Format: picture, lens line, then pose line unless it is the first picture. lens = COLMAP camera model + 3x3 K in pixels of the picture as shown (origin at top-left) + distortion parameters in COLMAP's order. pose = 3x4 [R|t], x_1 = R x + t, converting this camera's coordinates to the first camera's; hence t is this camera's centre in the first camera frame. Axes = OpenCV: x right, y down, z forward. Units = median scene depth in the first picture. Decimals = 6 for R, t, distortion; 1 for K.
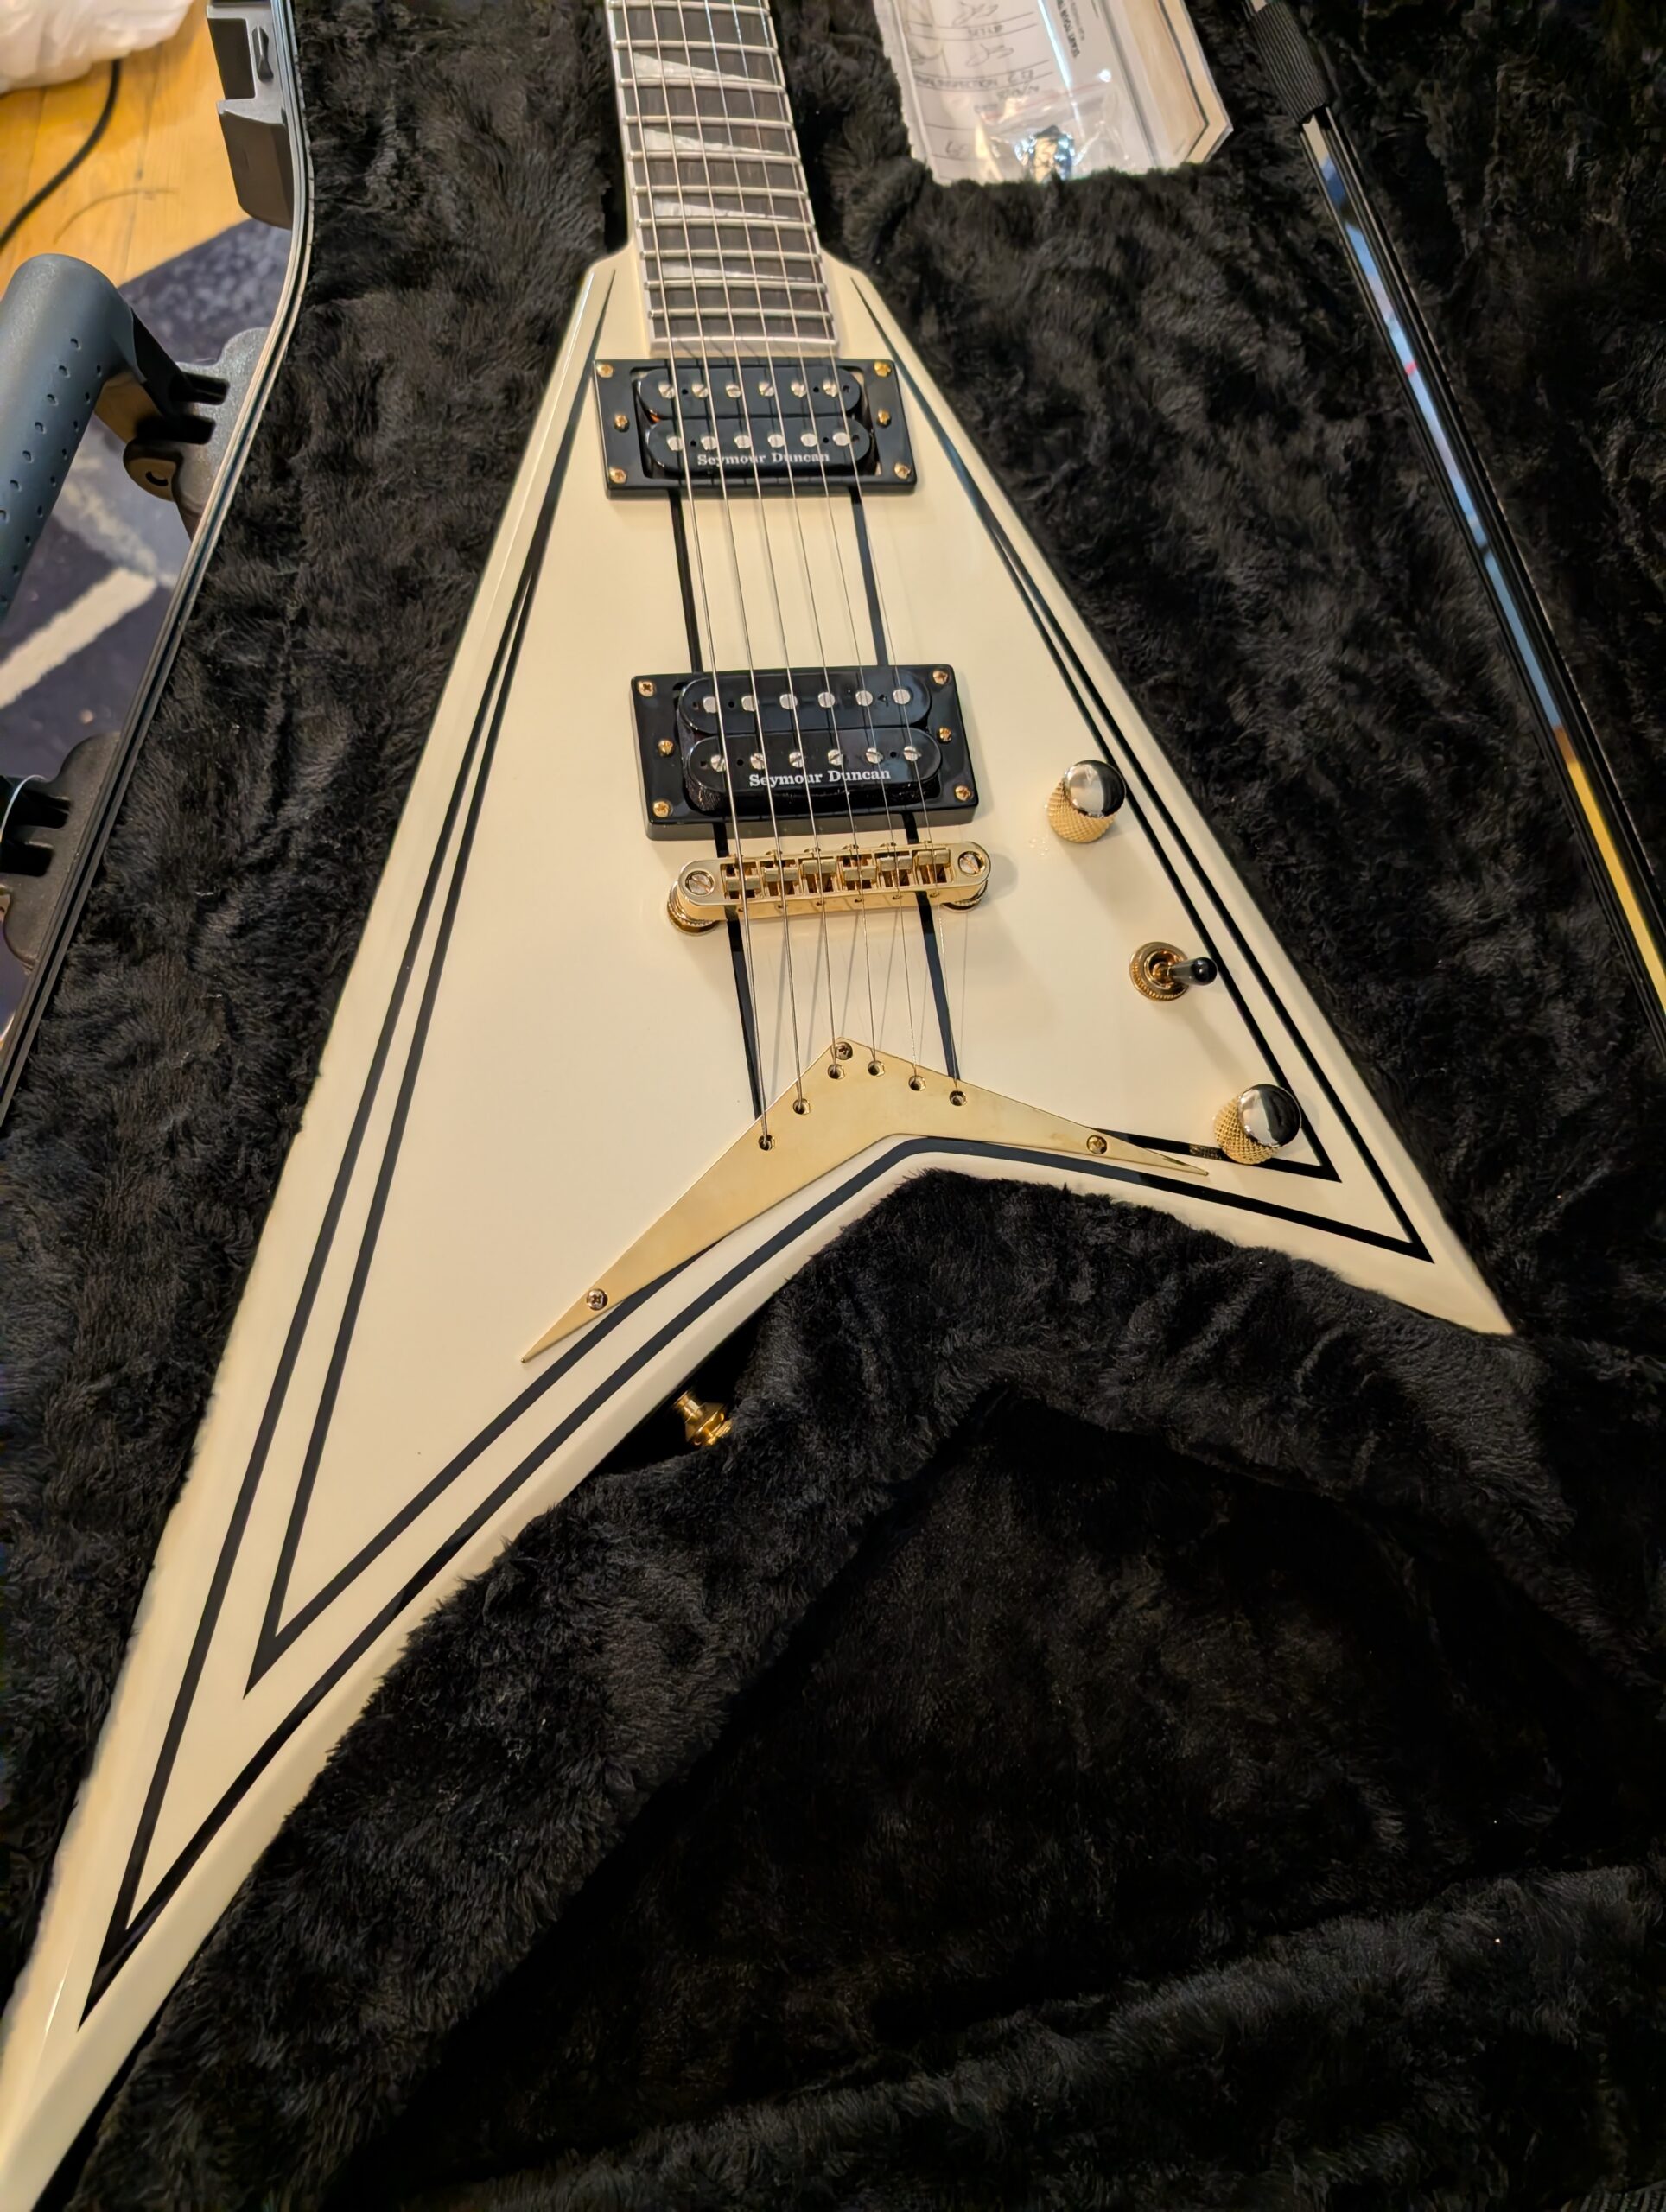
lens RADIAL K [[1551.9, 0, 833.0], [0, 1551.9, 1106.0], [0, 0, 1]] dist [-0.007836, -0.002521]
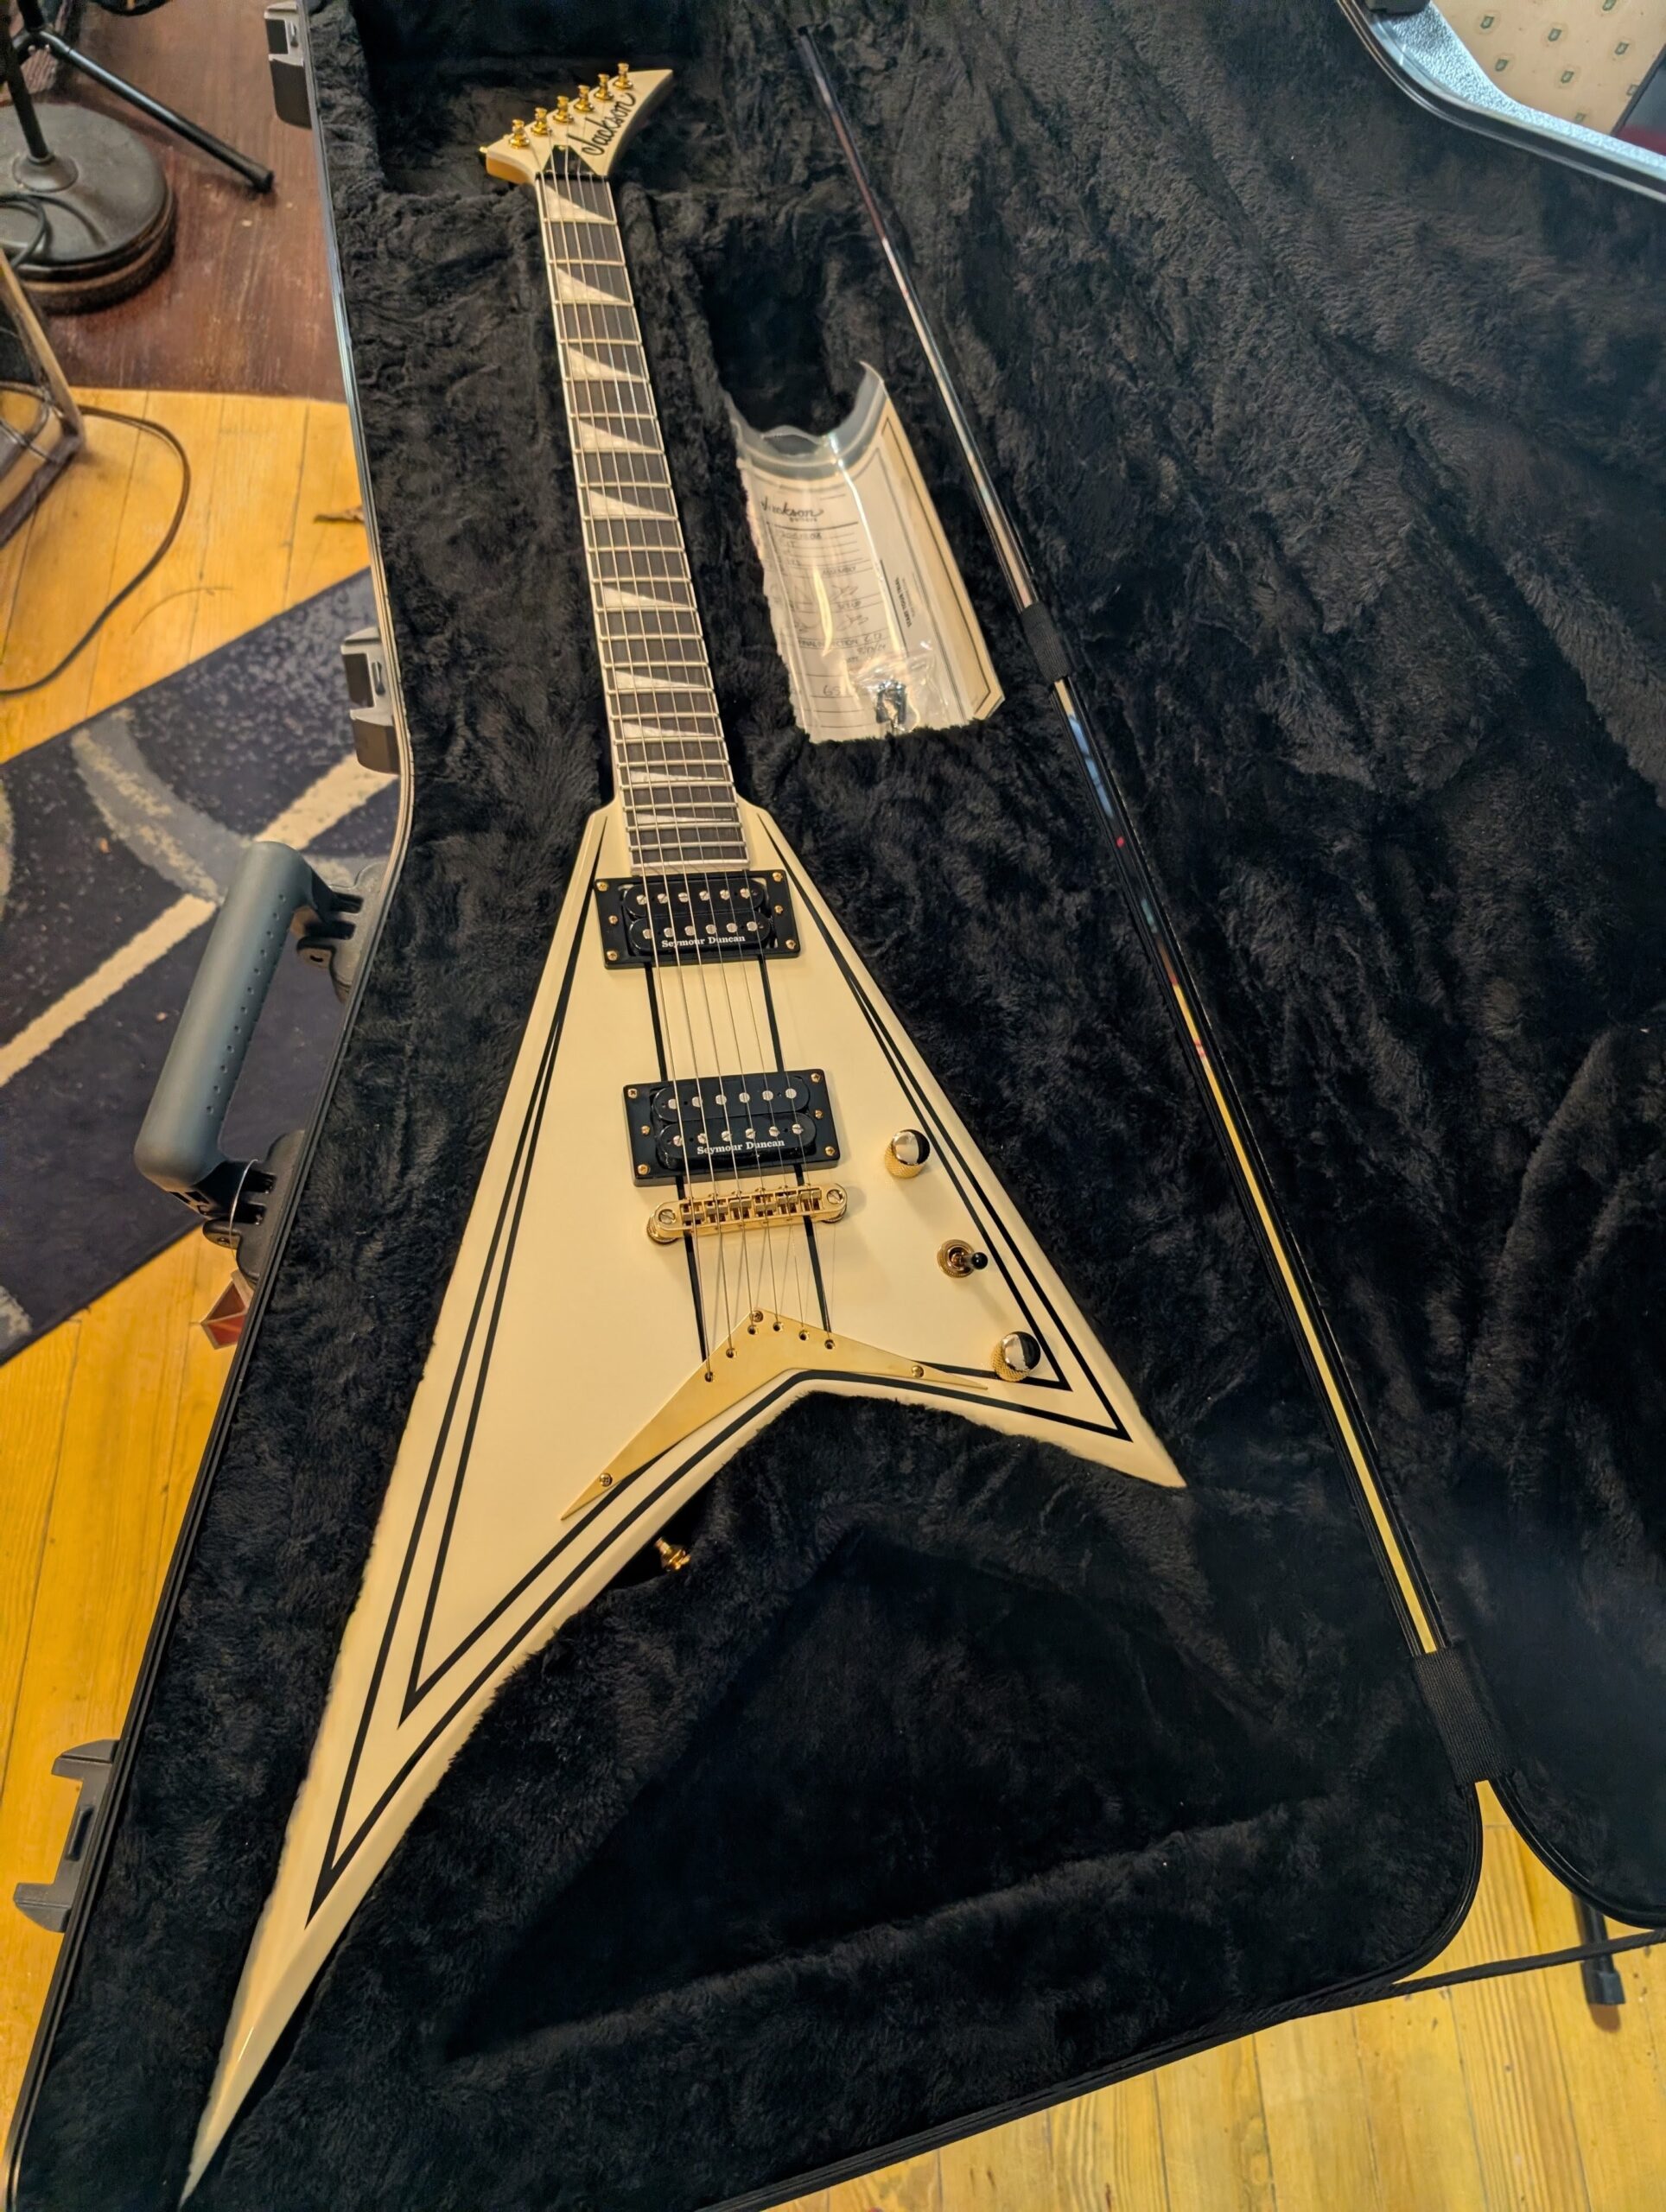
lens RADIAL K [[1577.7, 0, 842.8], [0, 1577.7, 1119.7], [0, 0, 1]] dist [0.069862, -0.208272]
pose [[0.999261, -0.019769, 0.032952, 0.044375], [0.022951, 0.994805, -0.099178, -0.073062], [-0.030820, 0.099861, 0.994524, -0.638407]]
